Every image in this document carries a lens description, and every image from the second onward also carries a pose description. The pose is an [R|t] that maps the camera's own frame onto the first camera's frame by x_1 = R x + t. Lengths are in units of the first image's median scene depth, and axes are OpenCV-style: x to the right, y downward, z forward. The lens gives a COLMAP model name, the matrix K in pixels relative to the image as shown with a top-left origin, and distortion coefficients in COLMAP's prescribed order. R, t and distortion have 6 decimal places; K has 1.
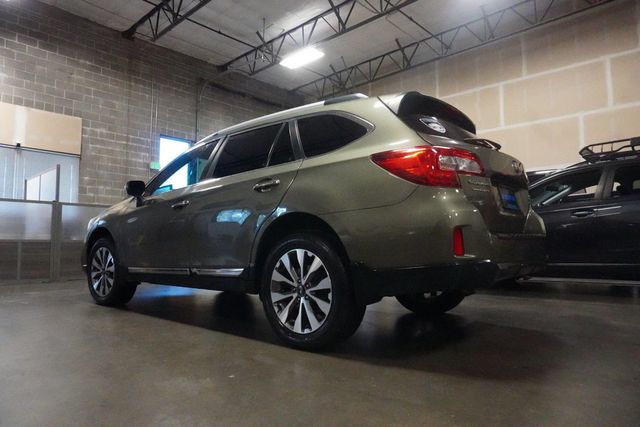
lens RADIAL K [[422.5, 0, 322.3], [0, 422.5, 213.3], [0, 0, 1]] dist [0.004379, 0.001588]
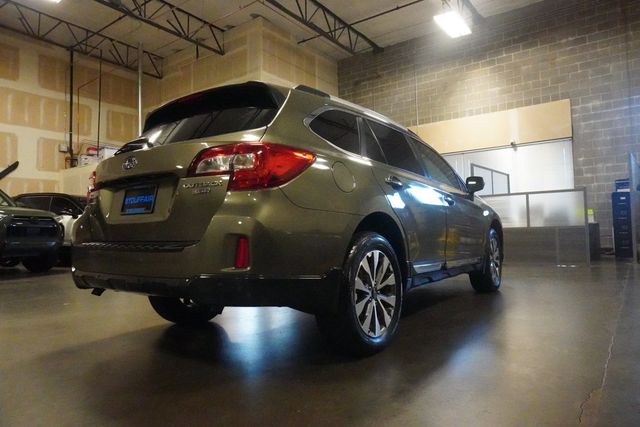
lens RADIAL K [[422.5, 0, 322.3], [0, 422.5, 213.3], [0, 0, 1]] dist [0.004379, 0.001588]
pose [[0.107611, -0.039073, -0.993425, 0.324282], [0.101280, 0.994460, -0.028143, 0.006410], [0.989021, -0.097585, 0.110972, 0.305413]]
